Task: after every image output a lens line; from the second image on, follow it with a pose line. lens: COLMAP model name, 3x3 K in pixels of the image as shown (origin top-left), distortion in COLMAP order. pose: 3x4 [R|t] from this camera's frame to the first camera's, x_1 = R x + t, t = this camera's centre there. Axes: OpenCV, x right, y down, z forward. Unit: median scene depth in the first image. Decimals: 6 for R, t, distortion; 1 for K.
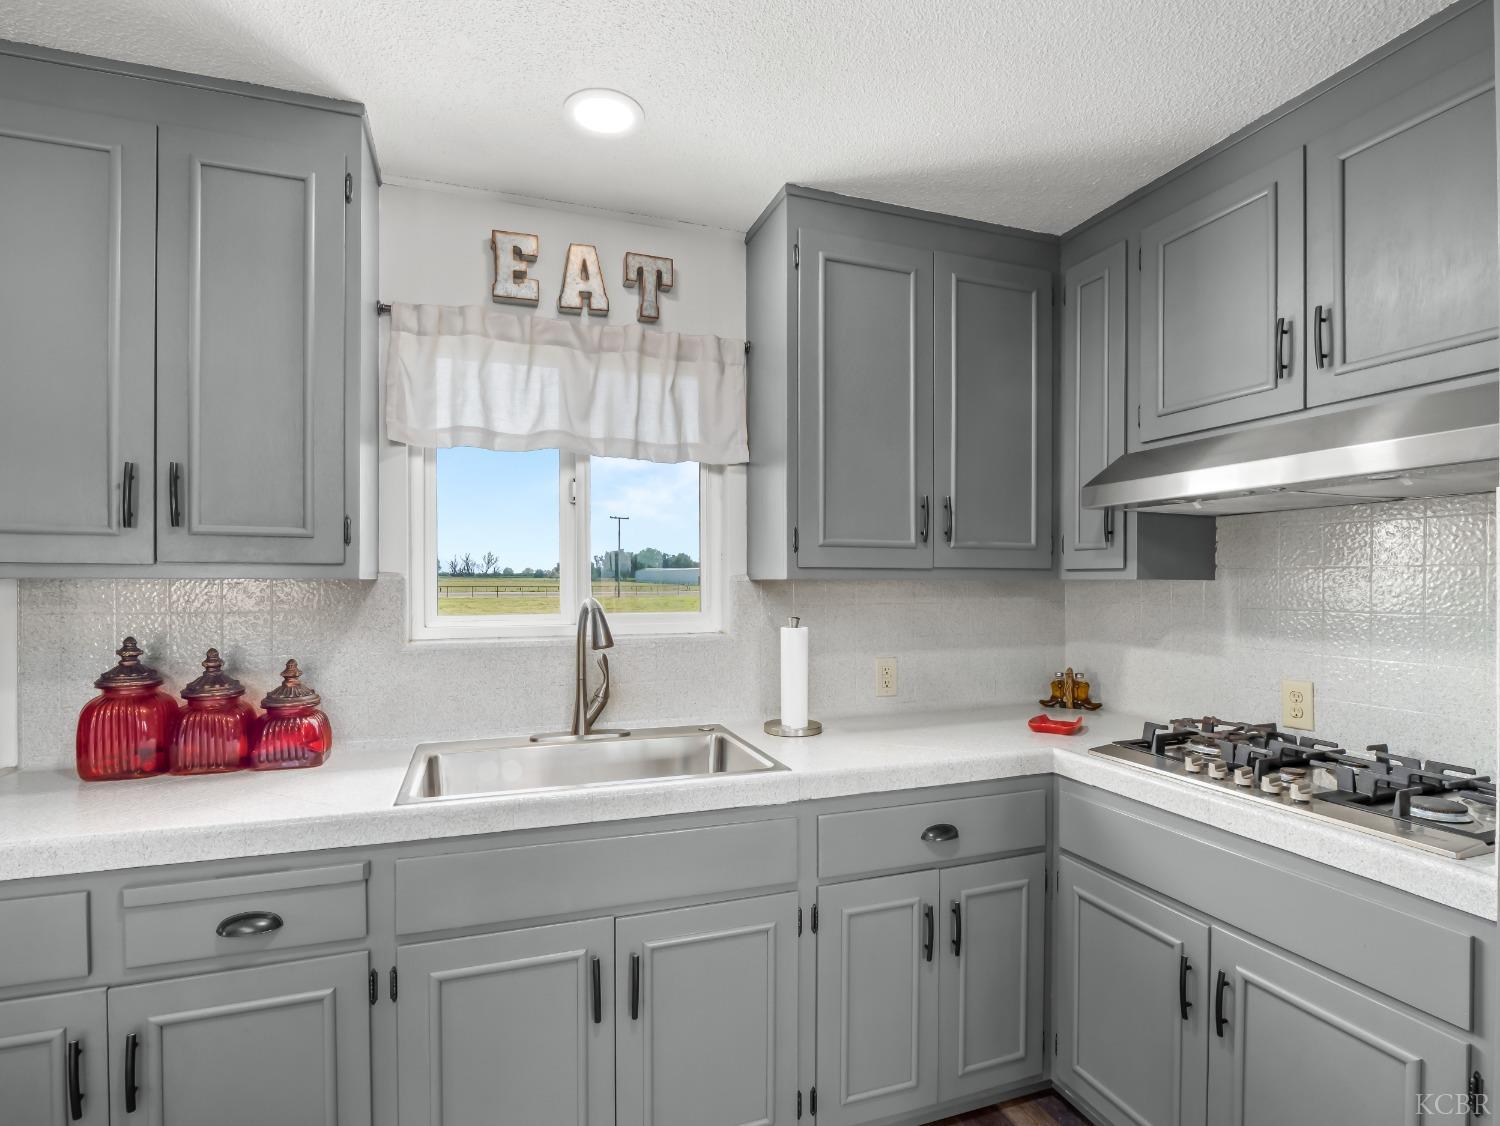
lens RADIAL K [[700.3, 0, 747.8], [0, 700.3, 587.2], [0, 0, 1]] dist [0.000204, 0.000012]
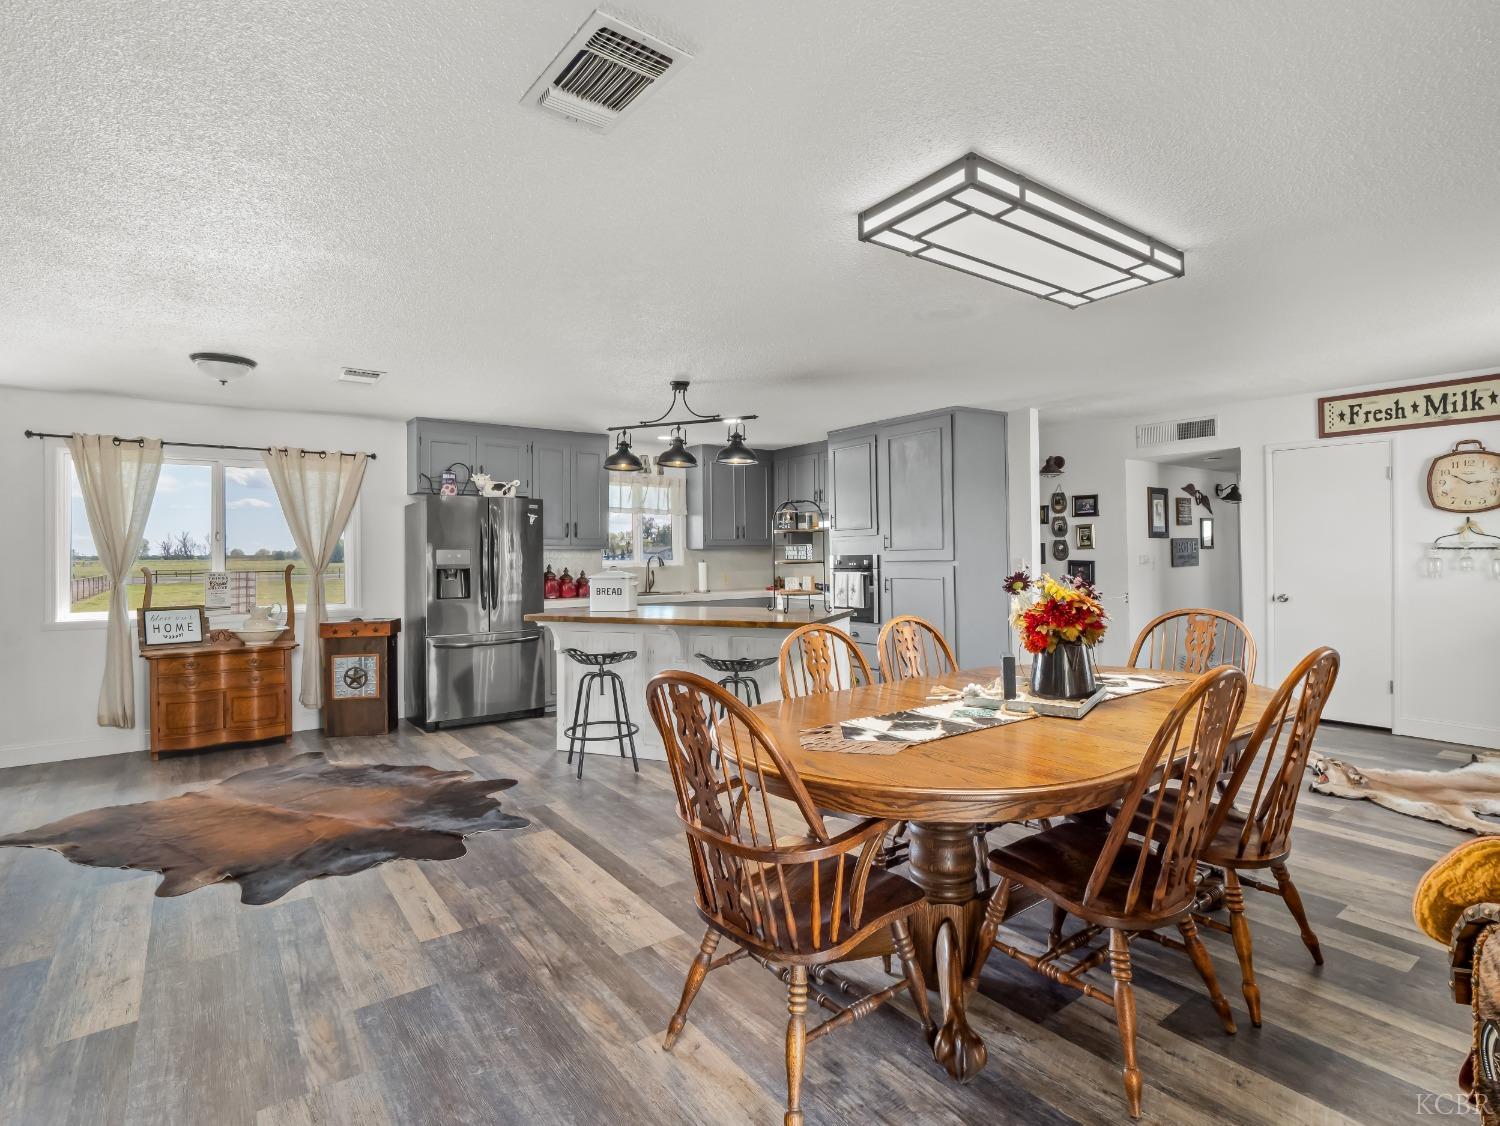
lens RADIAL K [[767.4, 0, 750.0], [0, 767.4, 563.0], [0, 0, 1]] dist [0.000032, -0.000006]
pose [[0.951416, -0.012073, 0.307671, -0.853400], [0.014118, 0.999891, -0.004420, 0.075605], [-0.307584, 0.008549, 0.951482, -2.619053]]
